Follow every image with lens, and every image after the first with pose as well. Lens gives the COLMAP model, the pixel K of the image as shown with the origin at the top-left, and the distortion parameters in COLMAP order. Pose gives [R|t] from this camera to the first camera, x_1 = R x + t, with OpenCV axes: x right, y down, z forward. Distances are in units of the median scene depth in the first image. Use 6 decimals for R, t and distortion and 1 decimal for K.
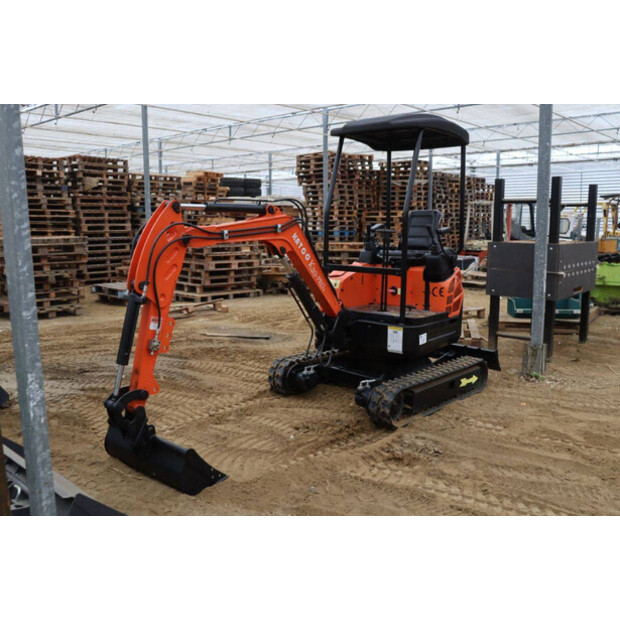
lens RADIAL K [[578.0, 0, 310.7], [0, 578.0, 310.7], [0, 0, 1]] dist [-0.073686, 0.000000]
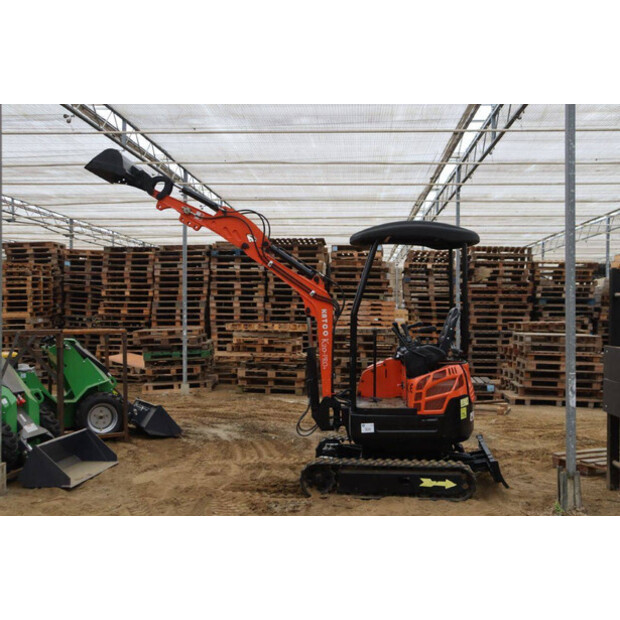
lens RADIAL K [[752.6, 0, 293.9], [0, 752.6, 310.2], [0, 0, 1]] dist [0.006669, 0.000000]
pose [[0.599755, 0.006640, -0.800156, 0.521348], [-0.130319, 0.987426, -0.089486, -0.009875], [0.789501, 0.157946, 0.593078, 0.004549]]
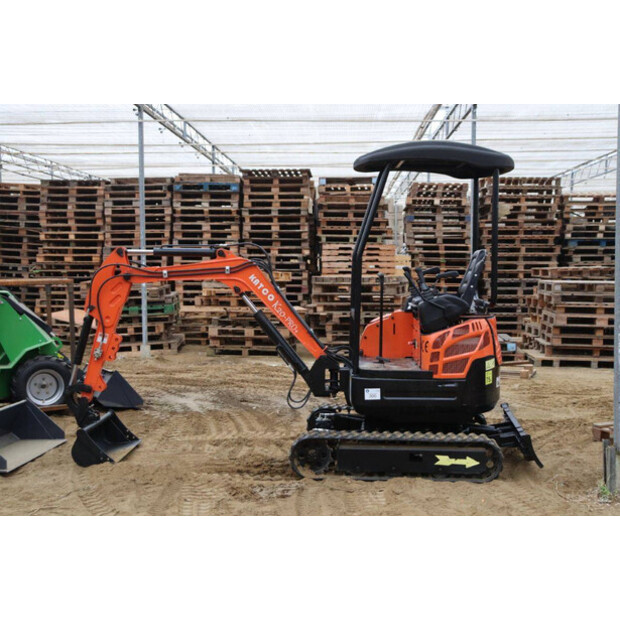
lens RADIAL K [[888.8, 0, 292.3], [0, 888.8, 307.6], [0, 0, 1]] dist [0.090391, 0.000000]
pose [[0.619179, 0.046065, -0.783898, 0.501170], [-0.121482, 0.991879, -0.037668, -0.007218], [0.775796, 0.118553, 0.619746, 0.011847]]
